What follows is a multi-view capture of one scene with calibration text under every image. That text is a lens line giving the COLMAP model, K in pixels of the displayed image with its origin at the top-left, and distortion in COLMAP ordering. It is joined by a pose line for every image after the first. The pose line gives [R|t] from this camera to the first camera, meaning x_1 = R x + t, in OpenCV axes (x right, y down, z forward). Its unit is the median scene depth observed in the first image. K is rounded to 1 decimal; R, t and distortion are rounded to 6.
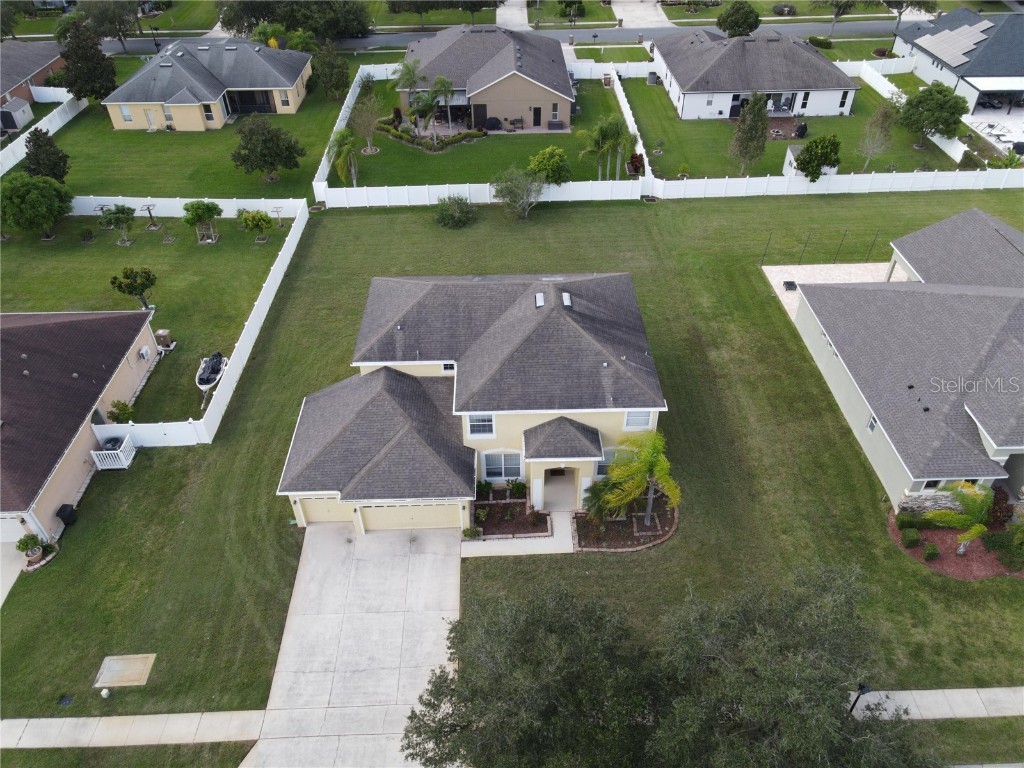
lens RADIAL K [[744.4, 0, 512.0], [0, 744.4, 384.0], [0, 0, 1]] dist [0.013671, -0.001524]
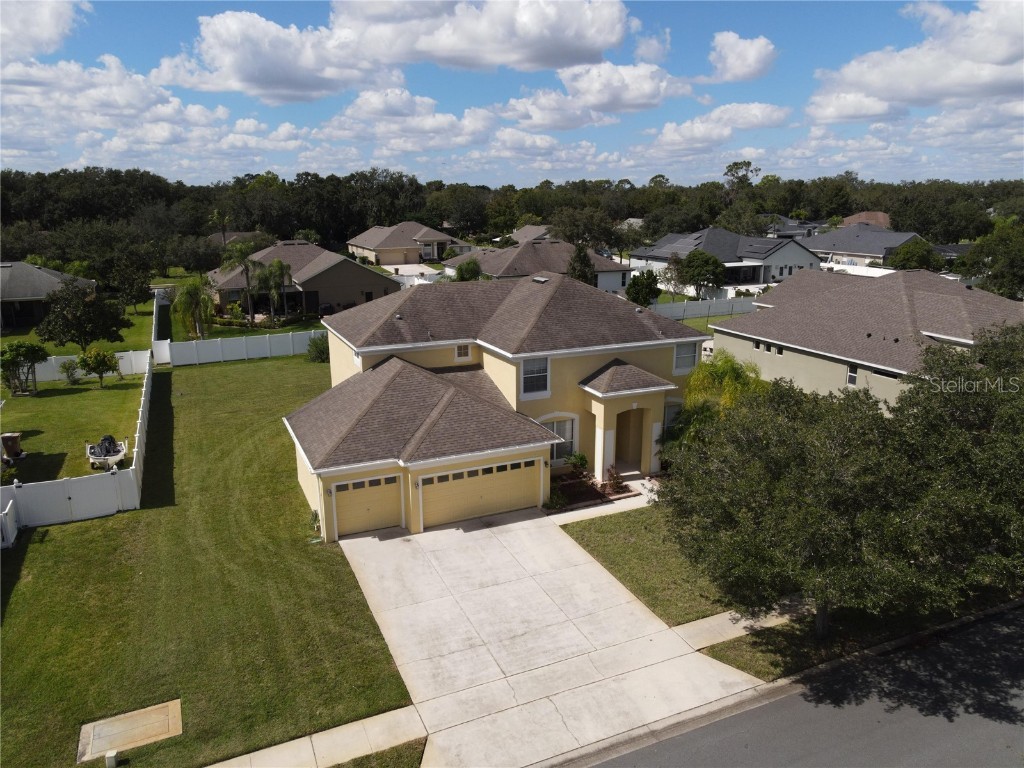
lens RADIAL K [[744.4, 0, 512.0], [0, 744.4, 384.0], [0, 0, 1]] dist [0.013671, -0.001524]
pose [[0.922812, -0.090257, 0.374528, -0.380692], [0.242299, 0.891792, -0.382097, 0.376013], [-0.299514, 0.443351, 0.844826, 0.279886]]
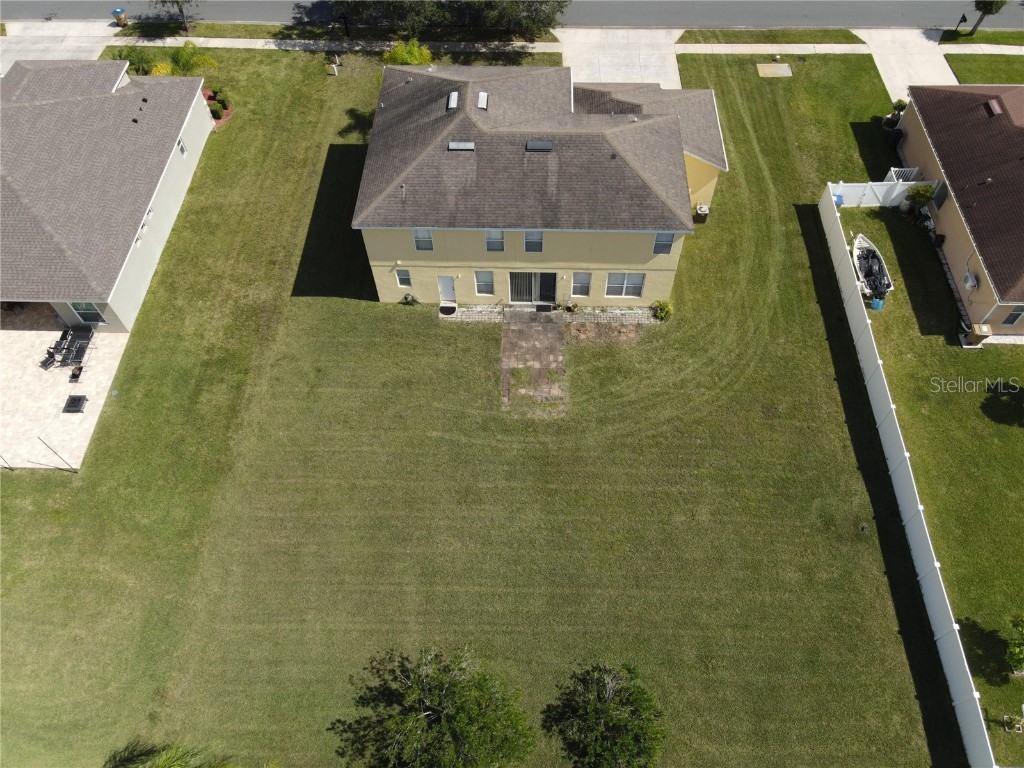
lens RADIAL K [[744.4, 0, 512.0], [0, 744.4, 384.0], [0, 0, 1]] dist [0.013671, -0.001524]
pose [[-0.998001, -0.042374, 0.046894, -0.058146], [0.051207, -0.107212, 0.992917, -1.096681], [-0.037046, 0.993333, 0.109167, 1.293048]]
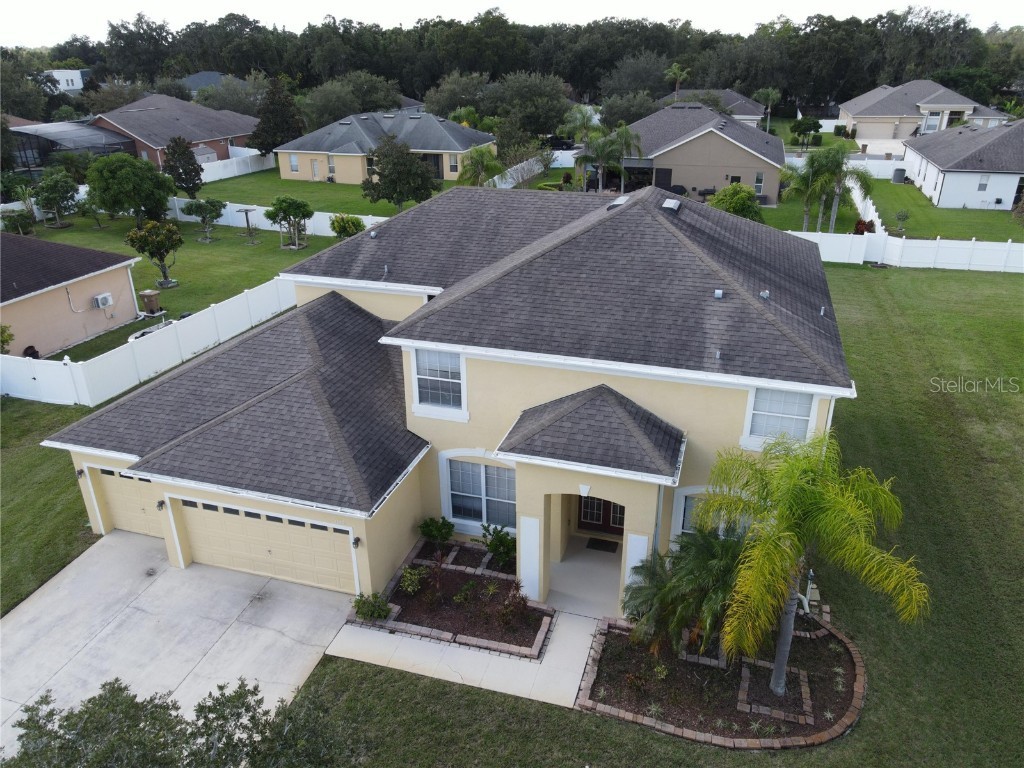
lens RADIAL K [[741.8, 0, 512.0], [0, 741.8, 384.0], [0, 0, 1]] dist [0.018395, 0.002398]
pose [[0.947422, 0.134563, -0.290318, 0.141760], [-0.205868, 0.950904, -0.231084, 0.154657], [0.244969, 0.278701, 0.928610, 0.551345]]
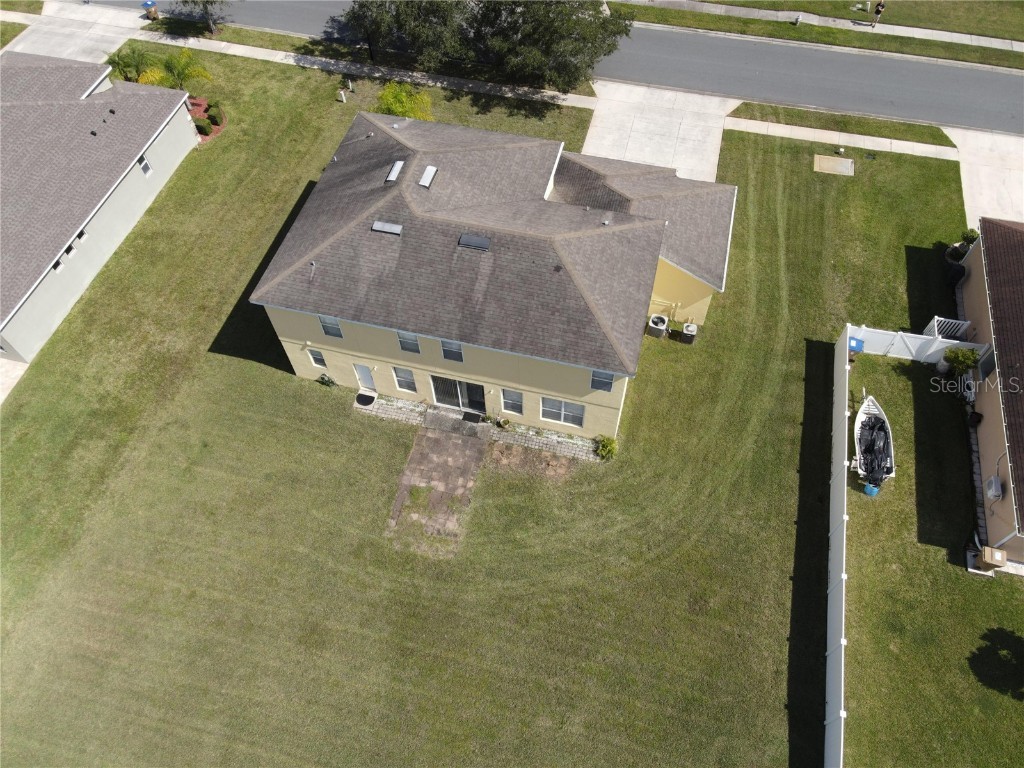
lens RADIAL K [[744.4, 0, 512.0], [0, 744.4, 384.0], [0, 0, 1]] dist [0.013671, -0.001524]
pose [[-0.960797, -0.220001, 0.168727, -0.236759], [0.192201, -0.089917, 0.977228, -0.916391], [-0.199820, 0.971347, 0.128676, 1.137092]]
